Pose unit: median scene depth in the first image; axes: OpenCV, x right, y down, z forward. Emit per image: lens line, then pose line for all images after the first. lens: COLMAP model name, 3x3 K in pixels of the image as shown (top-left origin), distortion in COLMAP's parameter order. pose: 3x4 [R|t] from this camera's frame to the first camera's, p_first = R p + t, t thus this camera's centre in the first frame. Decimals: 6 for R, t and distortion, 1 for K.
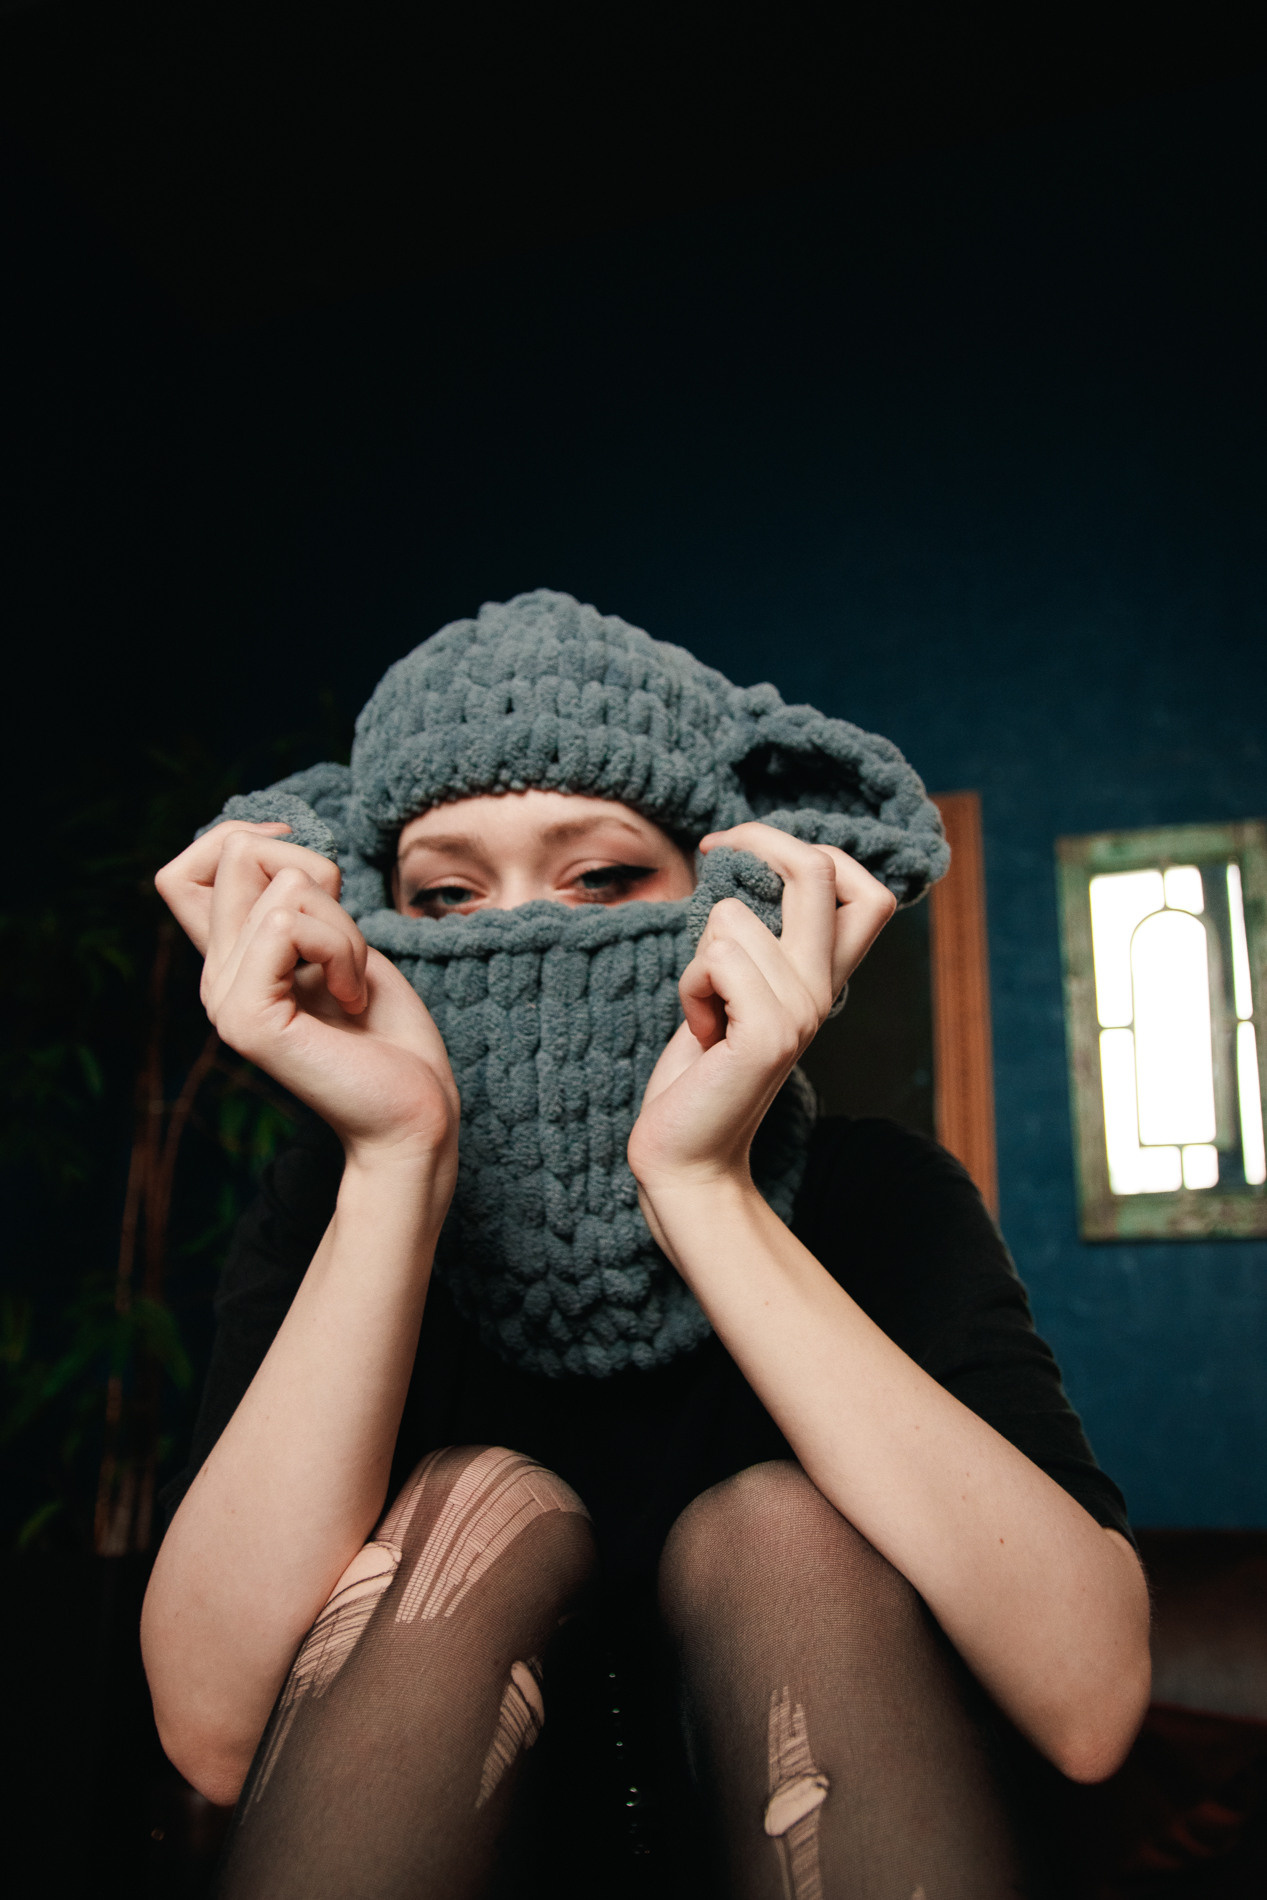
lens RADIAL K [[1632.6, 0, 630.6], [0, 1632.6, 947.9], [0, 0, 1]] dist [-0.010063, 0.009637]
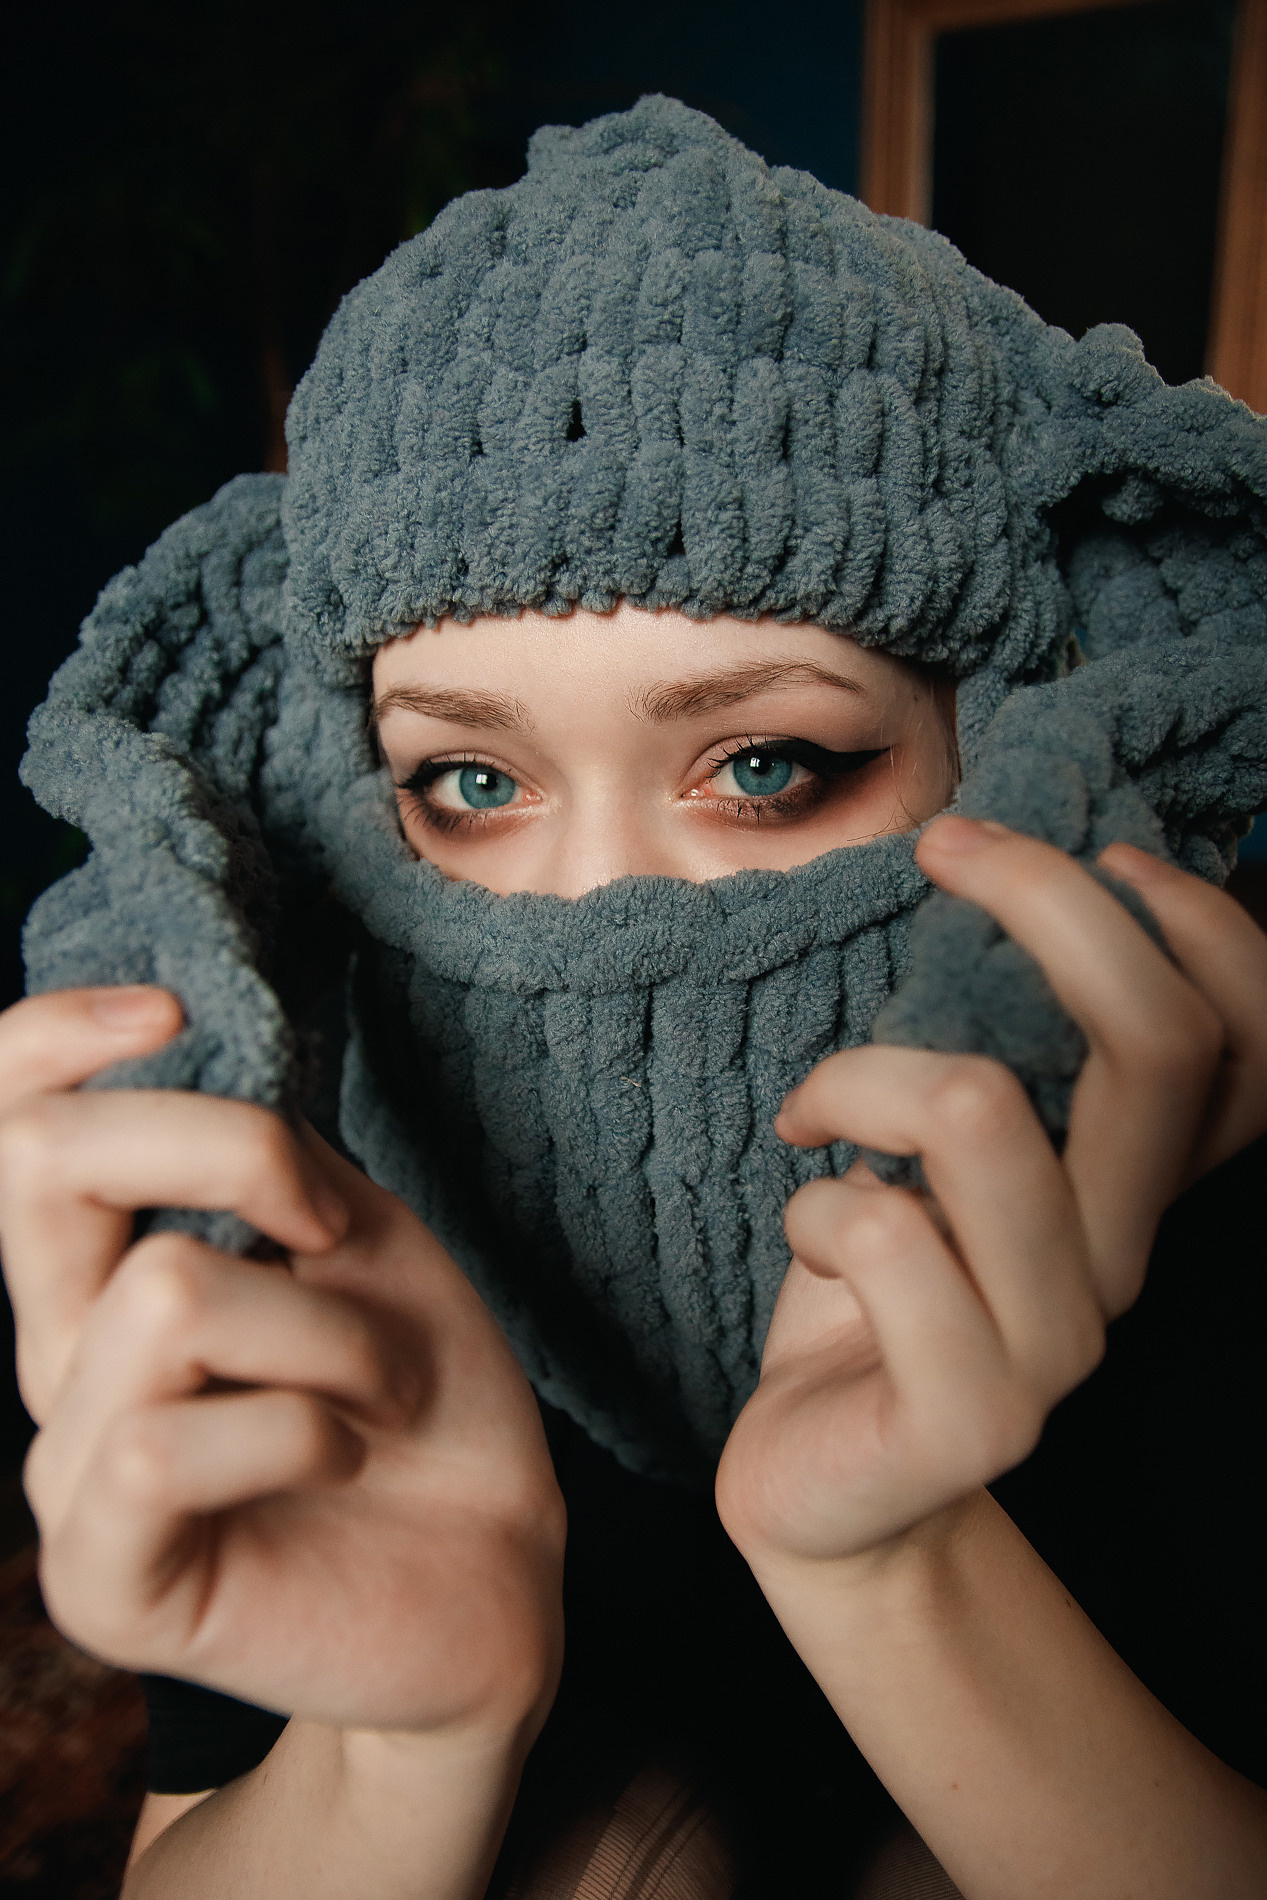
lens RADIAL K [[1632.6, 0, 639.2], [0, 1632.6, 948.3], [0, 0, 1]] dist [-0.010063, 0.009637]
pose [[0.997145, 0.010621, -0.074756, -0.020721], [0.012835, 0.951804, 0.306437, -0.146014], [0.074408, -0.306522, 0.948951, 0.519756]]
